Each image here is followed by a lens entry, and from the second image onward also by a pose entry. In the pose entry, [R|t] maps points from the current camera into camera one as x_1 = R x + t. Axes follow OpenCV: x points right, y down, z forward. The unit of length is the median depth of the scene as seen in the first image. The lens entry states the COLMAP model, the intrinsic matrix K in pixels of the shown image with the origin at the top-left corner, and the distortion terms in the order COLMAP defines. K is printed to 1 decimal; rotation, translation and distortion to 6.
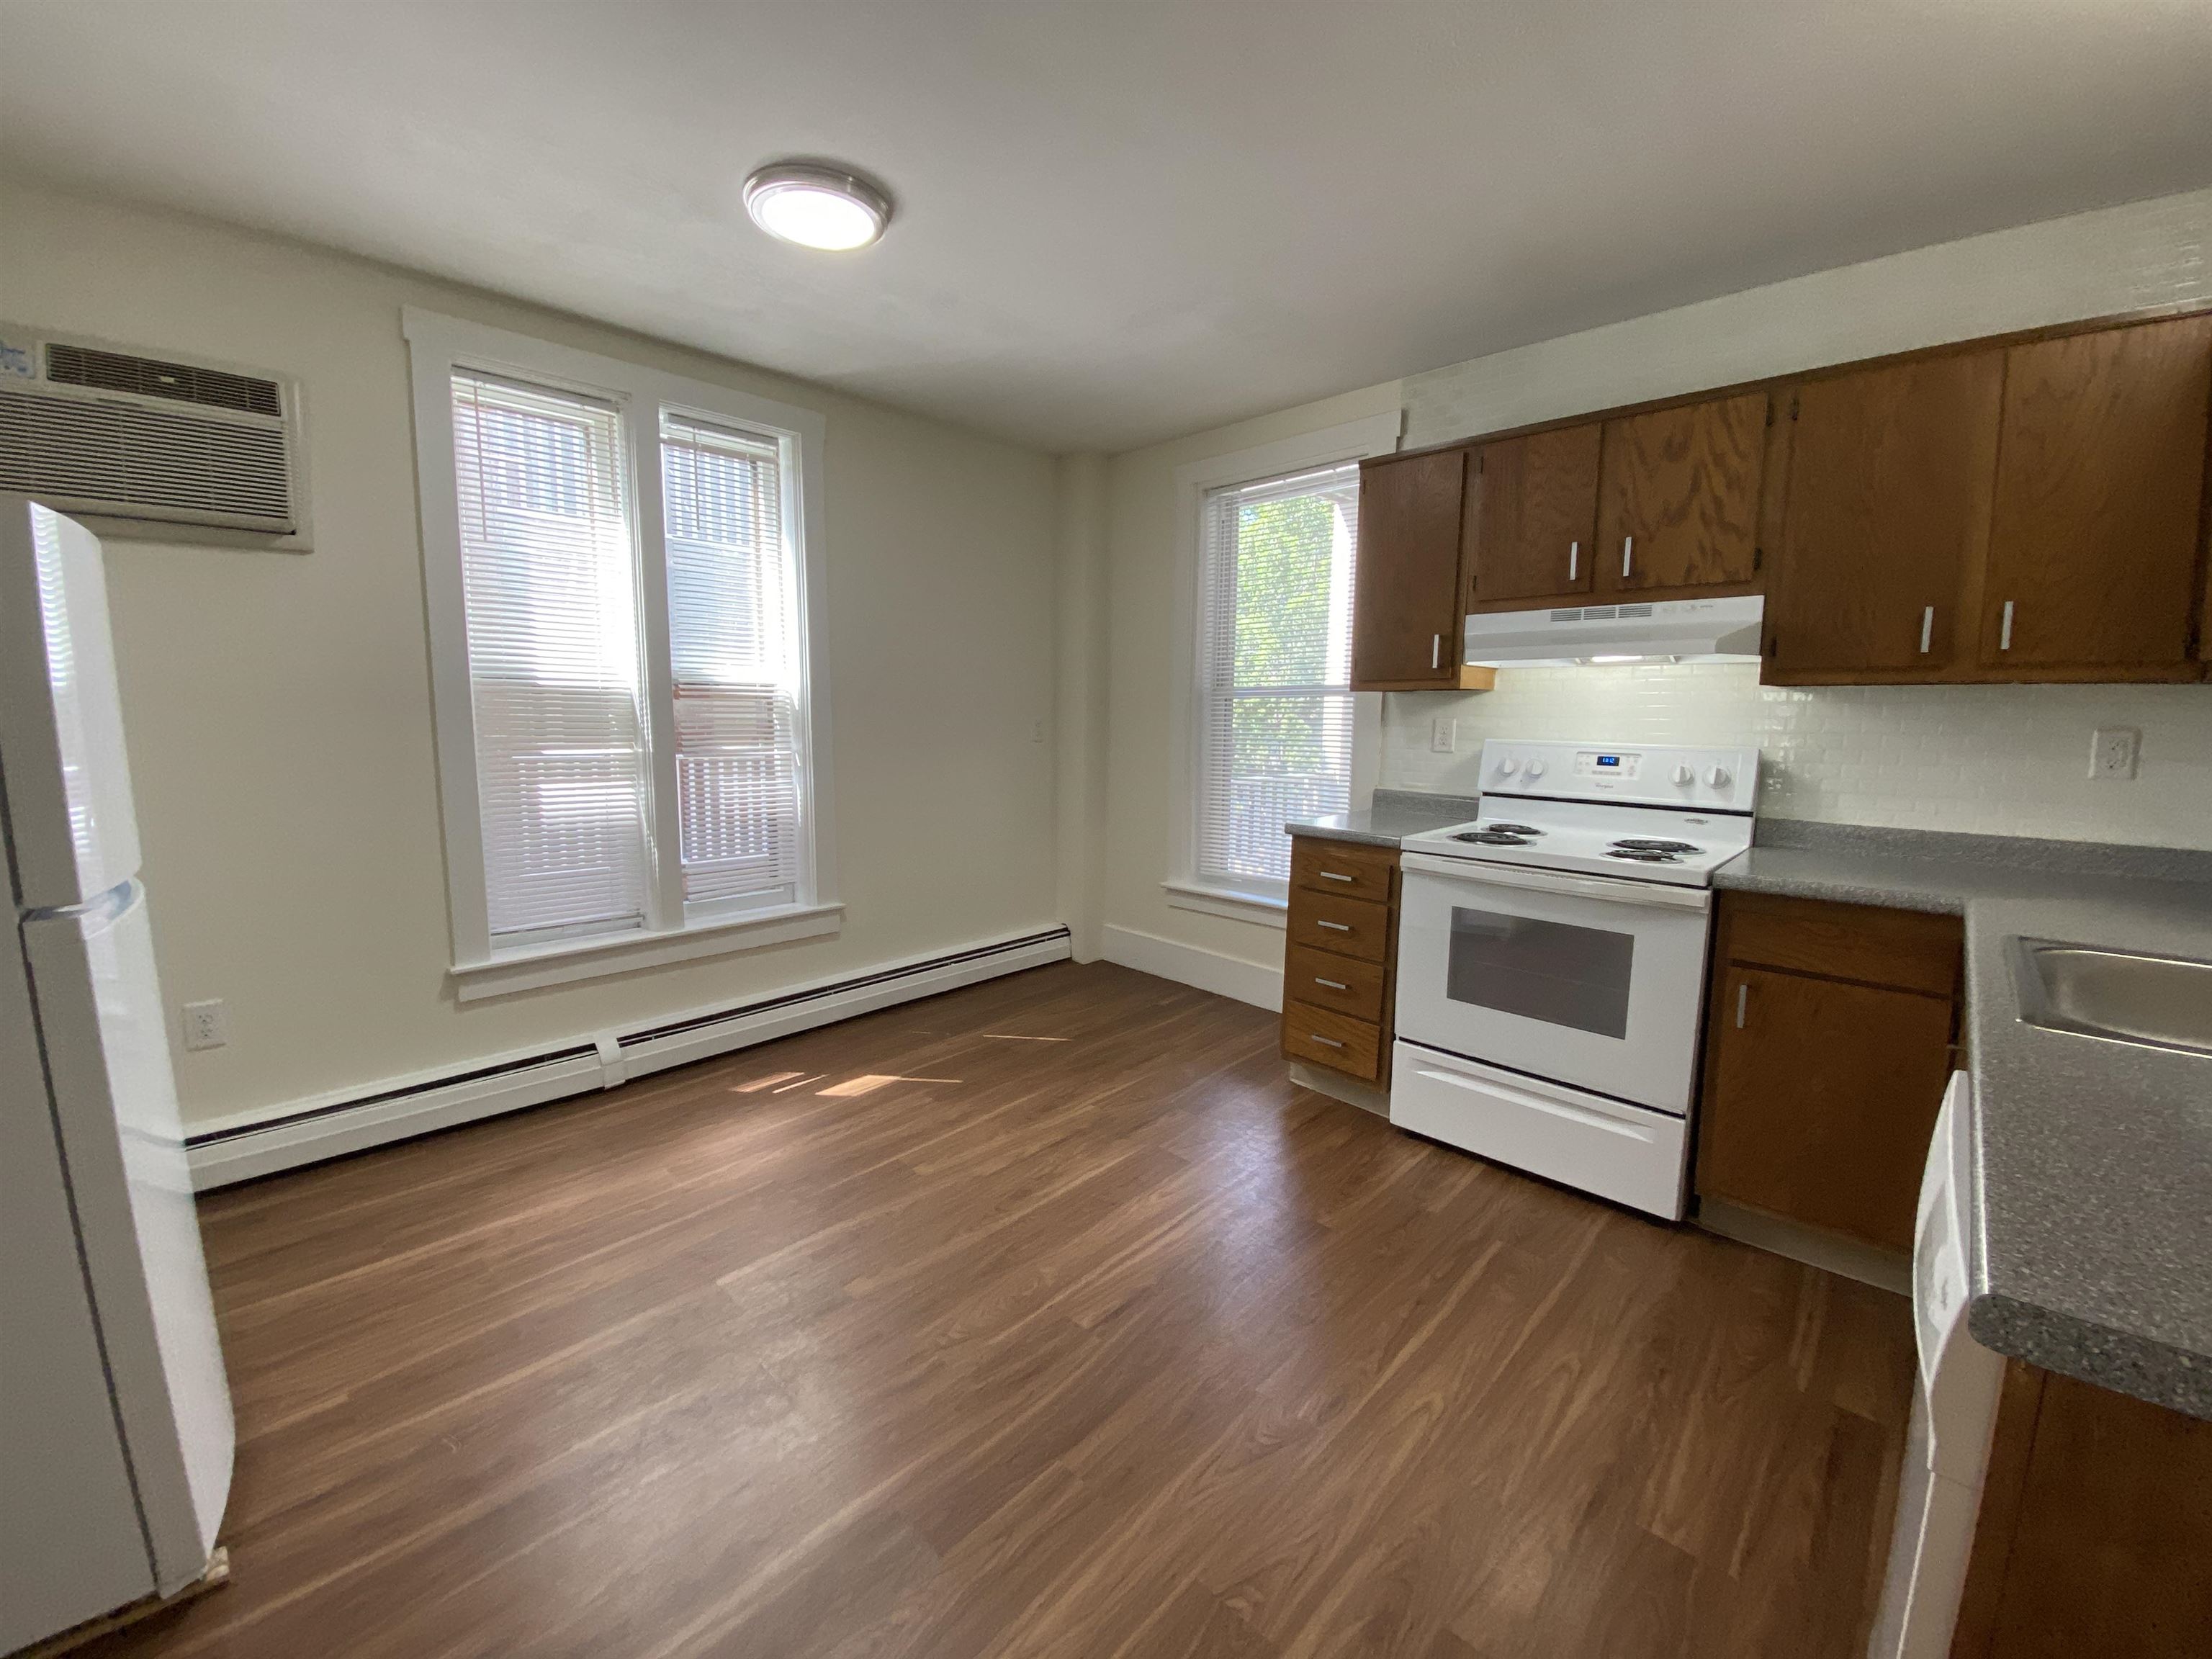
lens RADIAL K [[897.0, 0, 1090.9], [0, 897.0, 824.8], [0, 0, 1]] dist [0.010824, -0.014000]
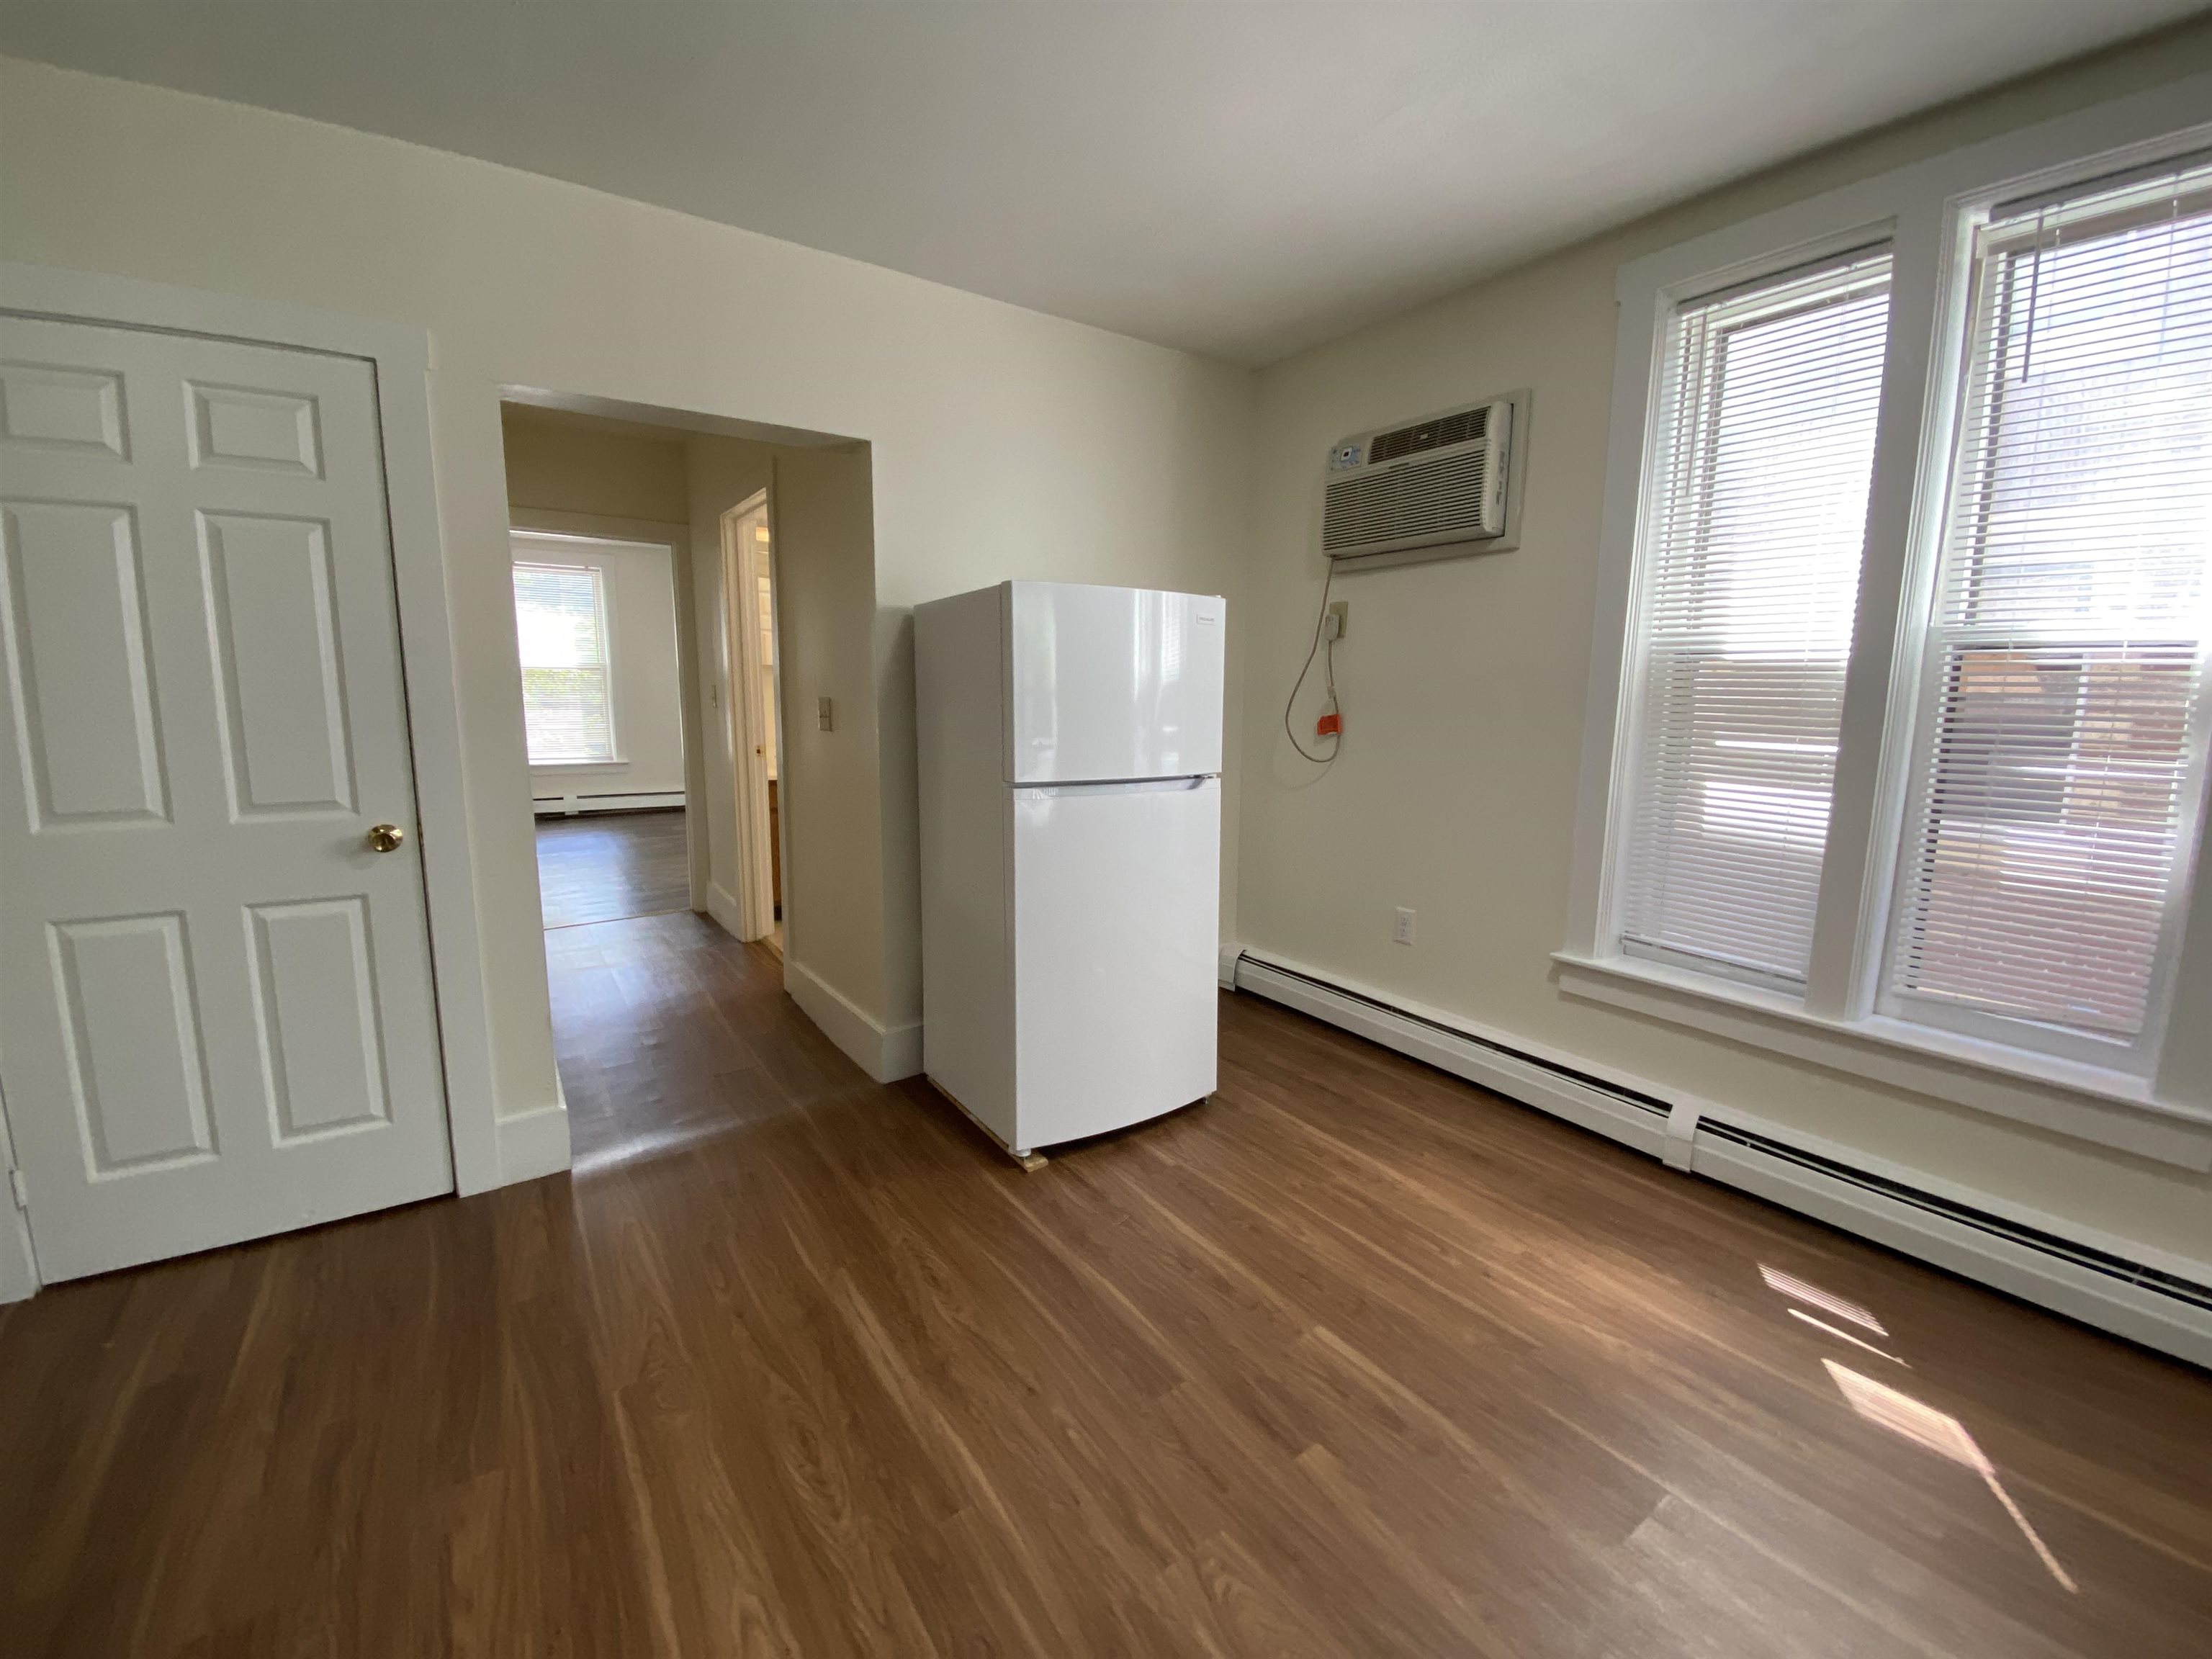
lens RADIAL K [[897.0, 0, 1098.9], [0, 897.0, 819.3], [0, 0, 1]] dist [0.010824, -0.014000]
pose [[-0.196003, 0.134336, -0.971358, 0.334298], [-0.133272, 0.977732, 0.162109, -0.078460], [0.971505, 0.161229, -0.173736, 0.677458]]
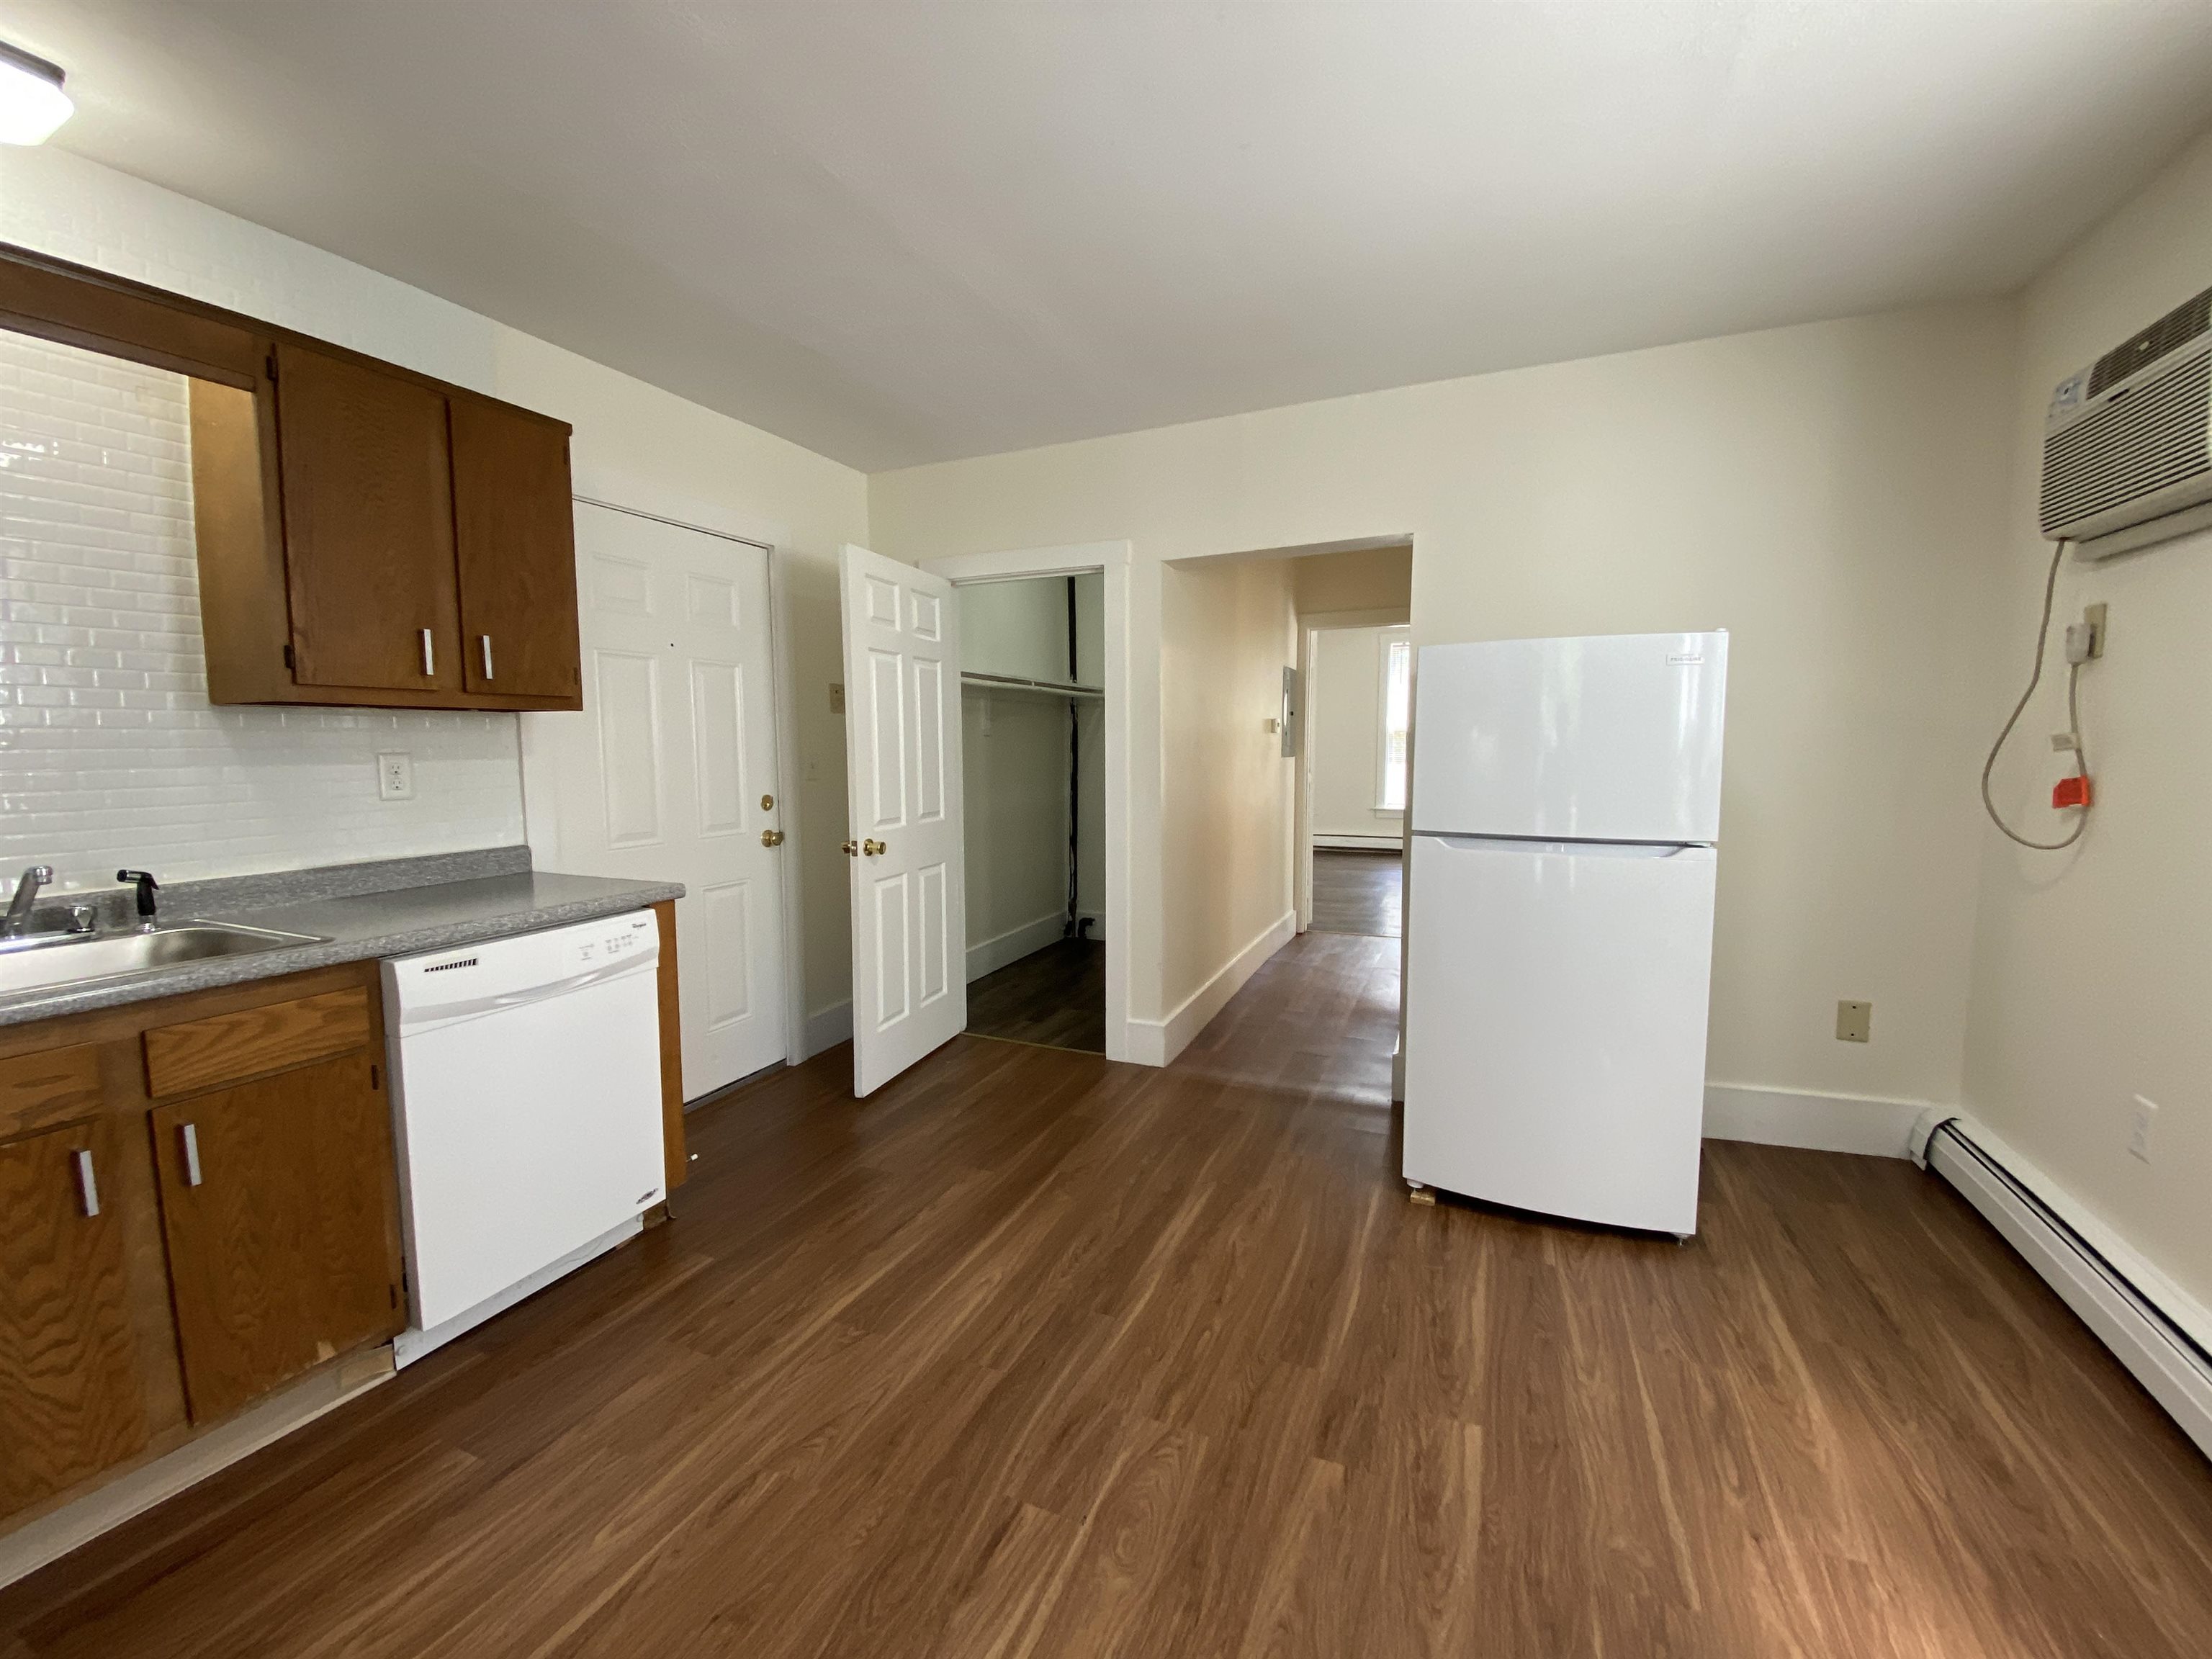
lens RADIAL K [[897.0, 0, 1094.1], [0, 897.0, 820.3], [0, 0, 1]] dist [0.010824, -0.014000]
pose [[-0.940071, 0.028504, -0.339785, 0.141702], [-0.042901, 0.978694, 0.200791, -0.147904], [0.338268, 0.203335, -0.918819, 1.199323]]
